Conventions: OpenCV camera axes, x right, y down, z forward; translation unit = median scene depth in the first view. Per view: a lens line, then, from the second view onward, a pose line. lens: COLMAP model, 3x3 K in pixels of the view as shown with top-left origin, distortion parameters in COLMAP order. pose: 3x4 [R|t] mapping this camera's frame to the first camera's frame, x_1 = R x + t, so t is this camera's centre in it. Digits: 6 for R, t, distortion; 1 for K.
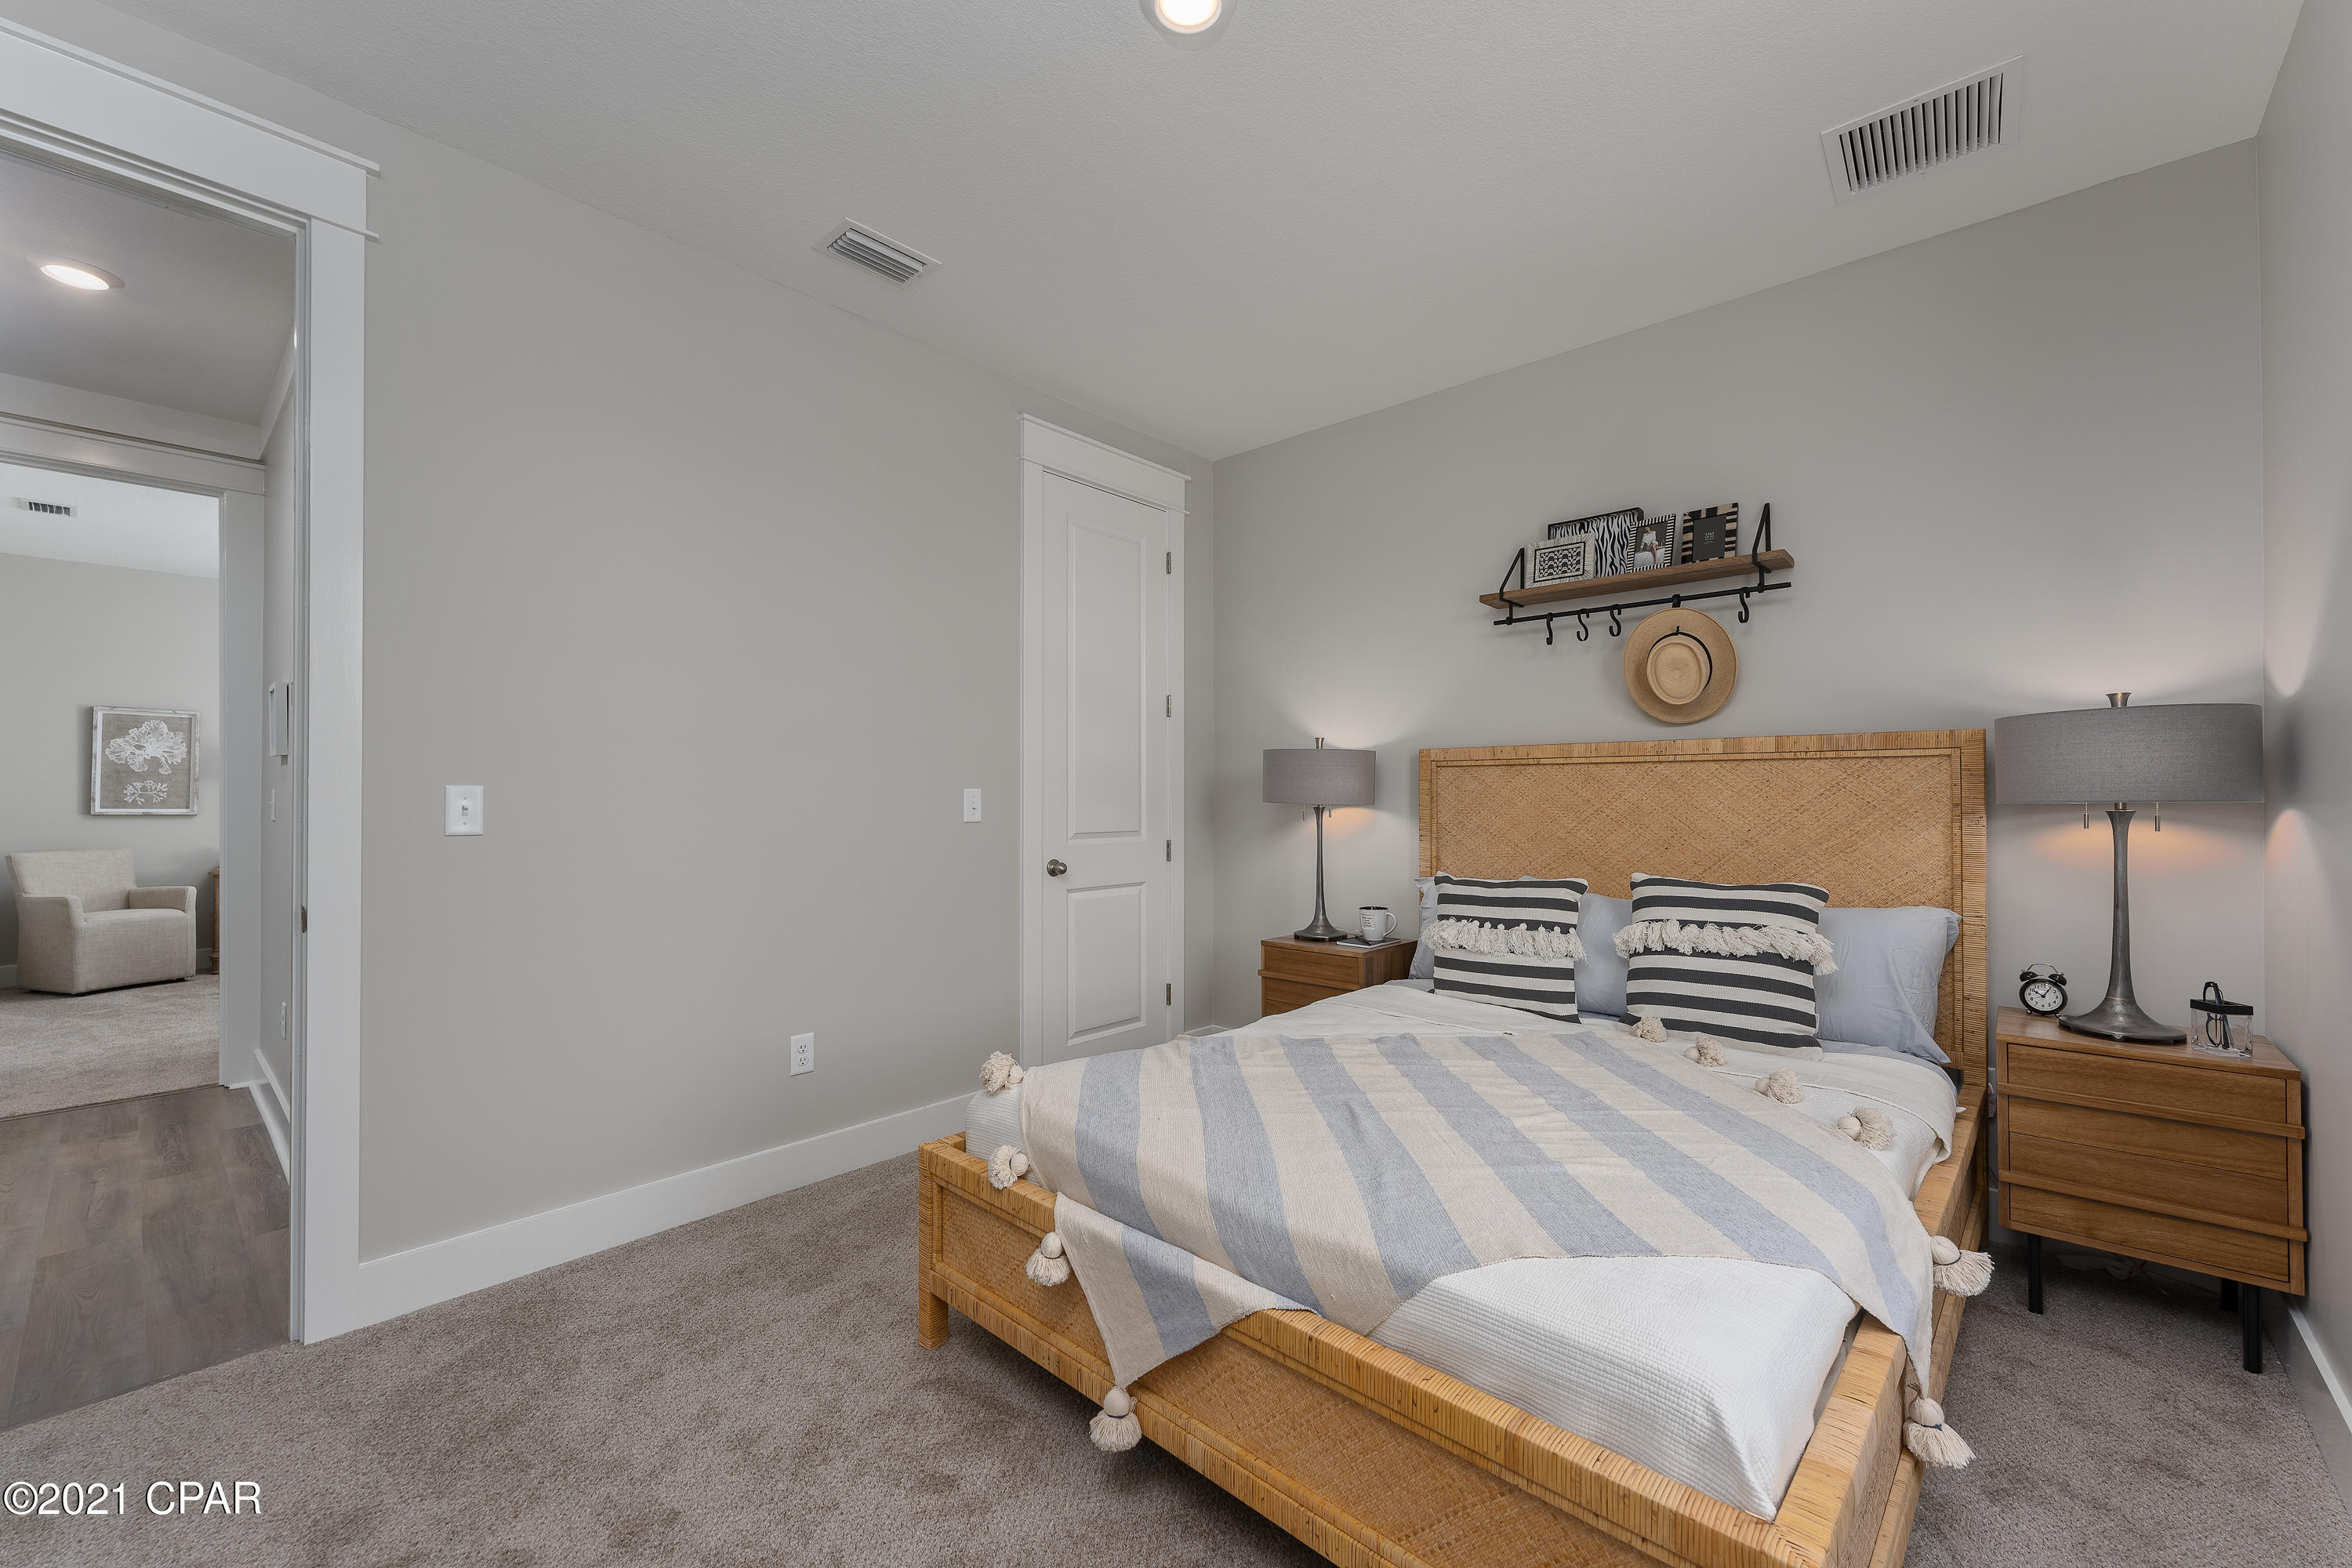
lens RADIAL K [[935.7, 0, 1179.3], [0, 935.7, 790.8], [0, 0, 1]] dist [0.001868, 0.000271]
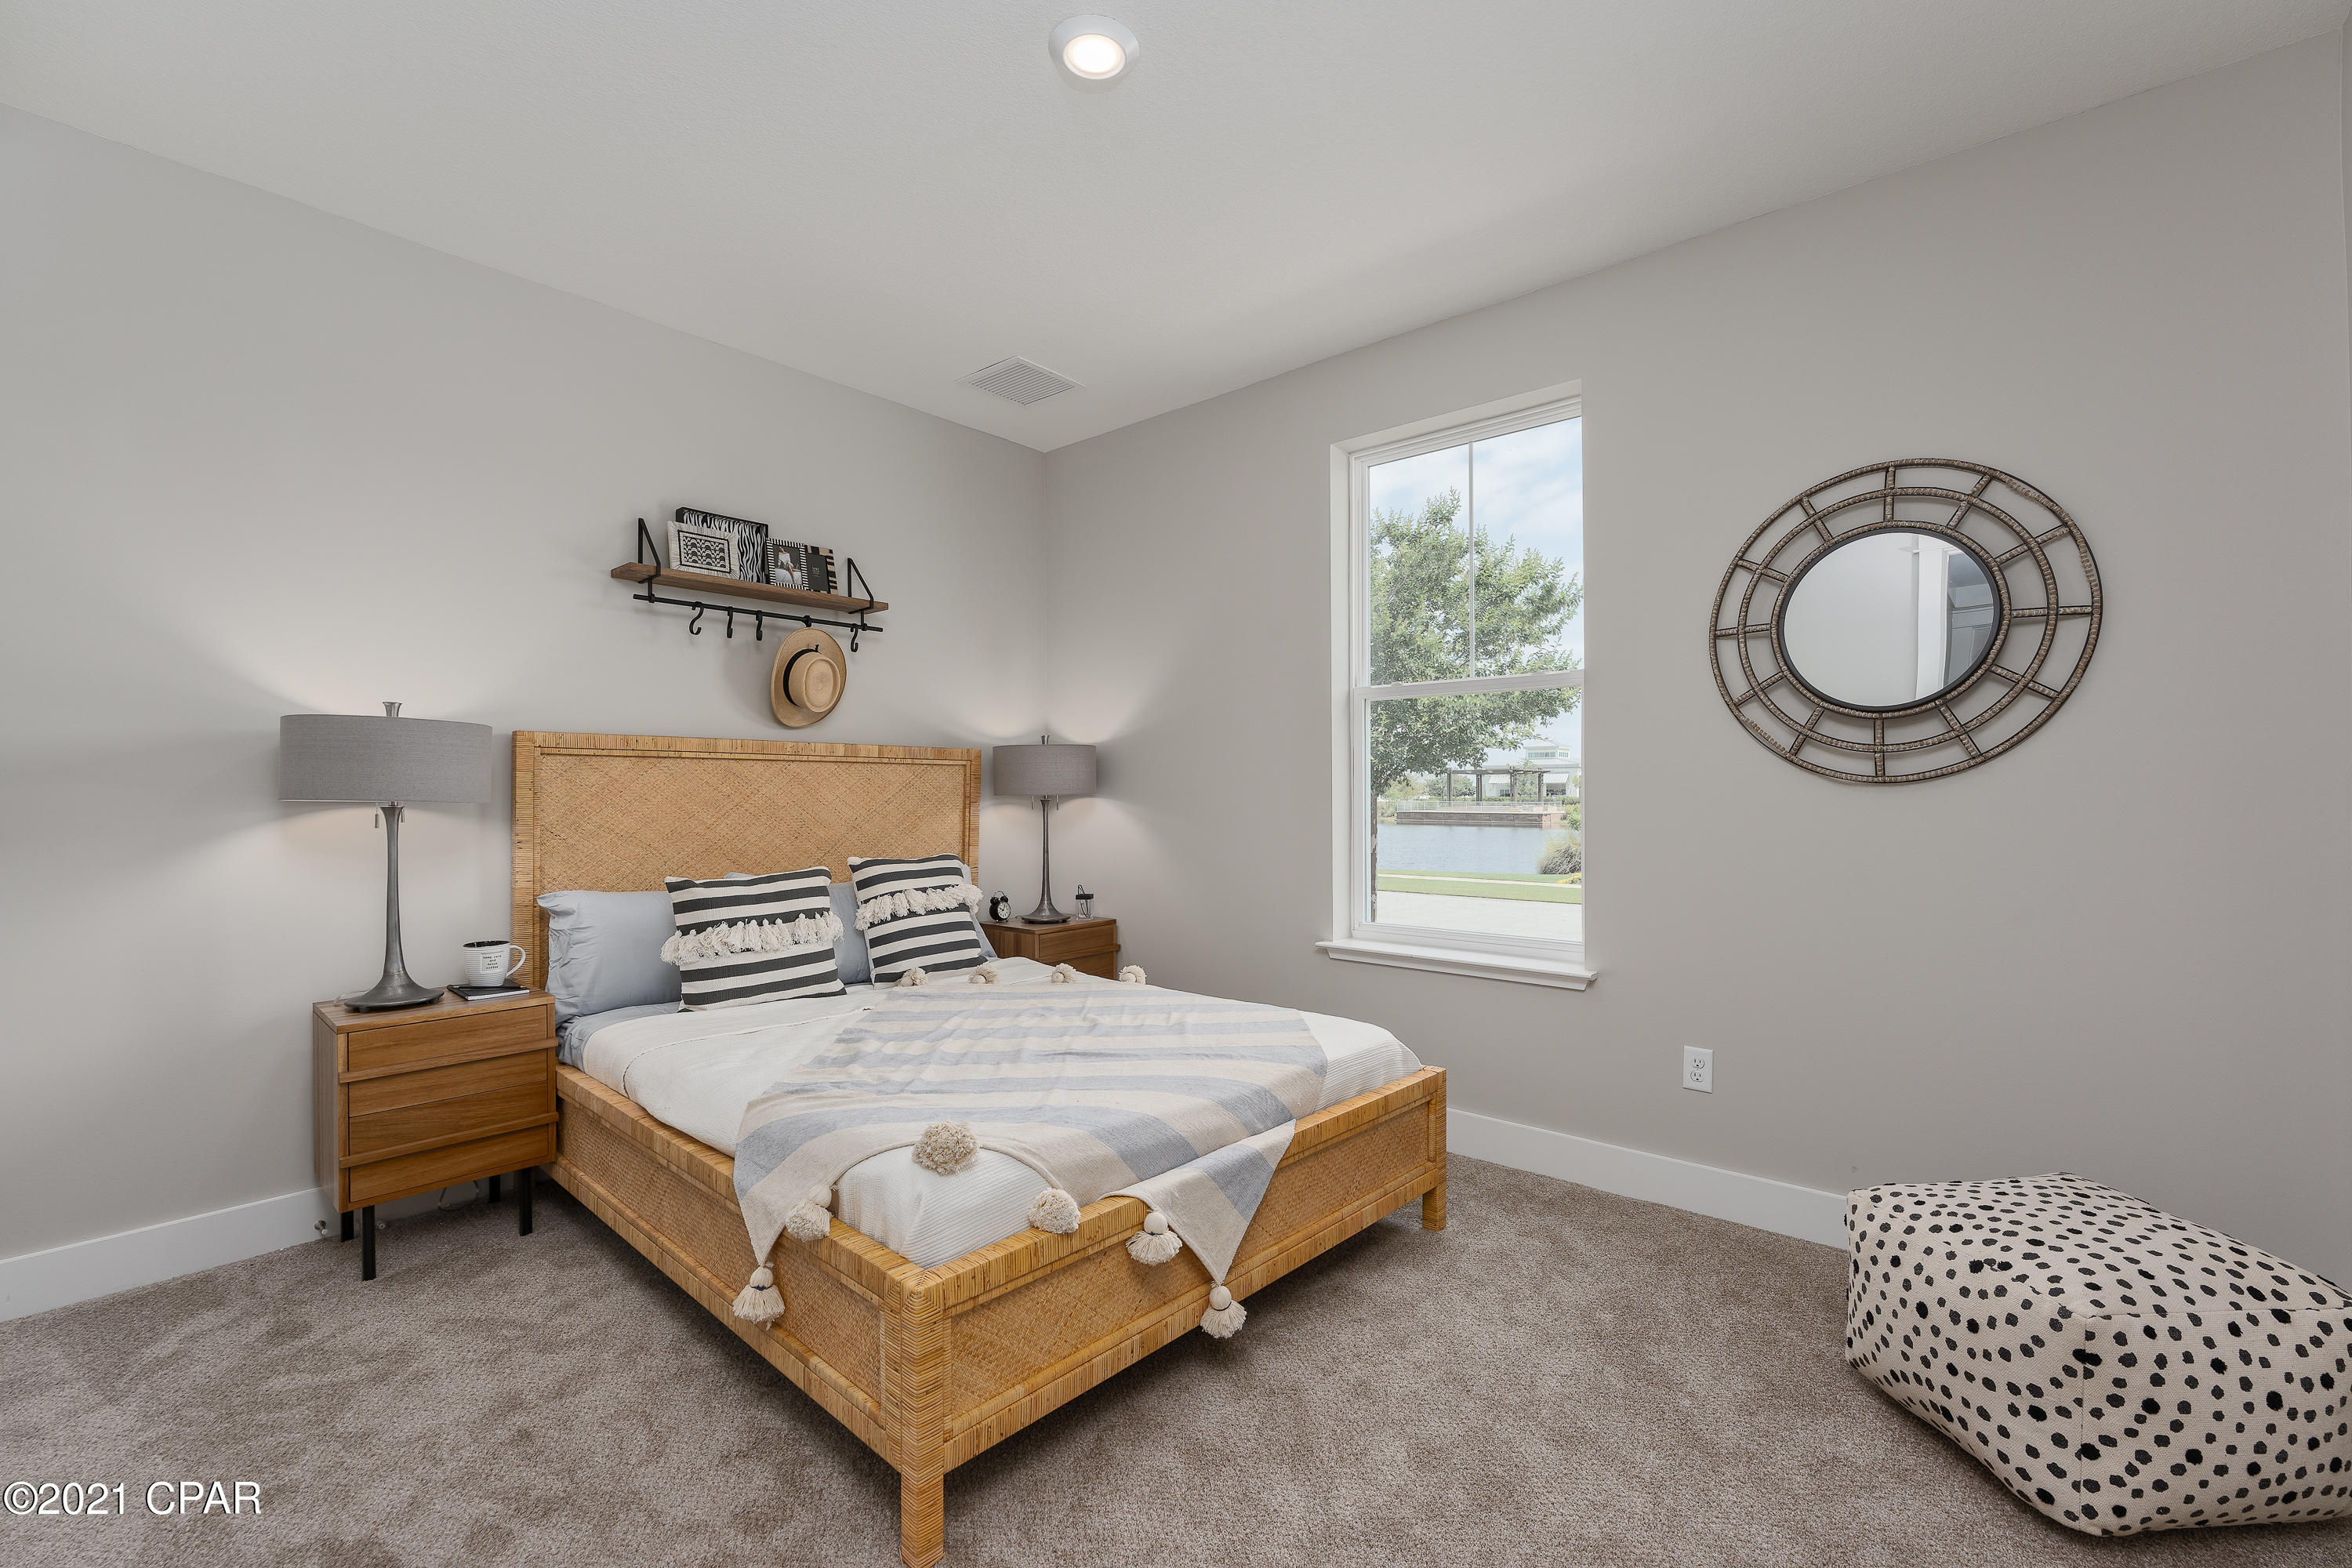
lens RADIAL K [[1004.3, 0, 1178.1], [0, 1004.3, 788.8], [0, 0, 1]] dist [0.000559, -0.000013]
pose [[-0.009901, 0.003391, 0.999945, -0.737432], [-0.004475, 0.999984, -0.003435, 0.005087], [-0.999941, -0.004508, -0.009885, 0.585053]]
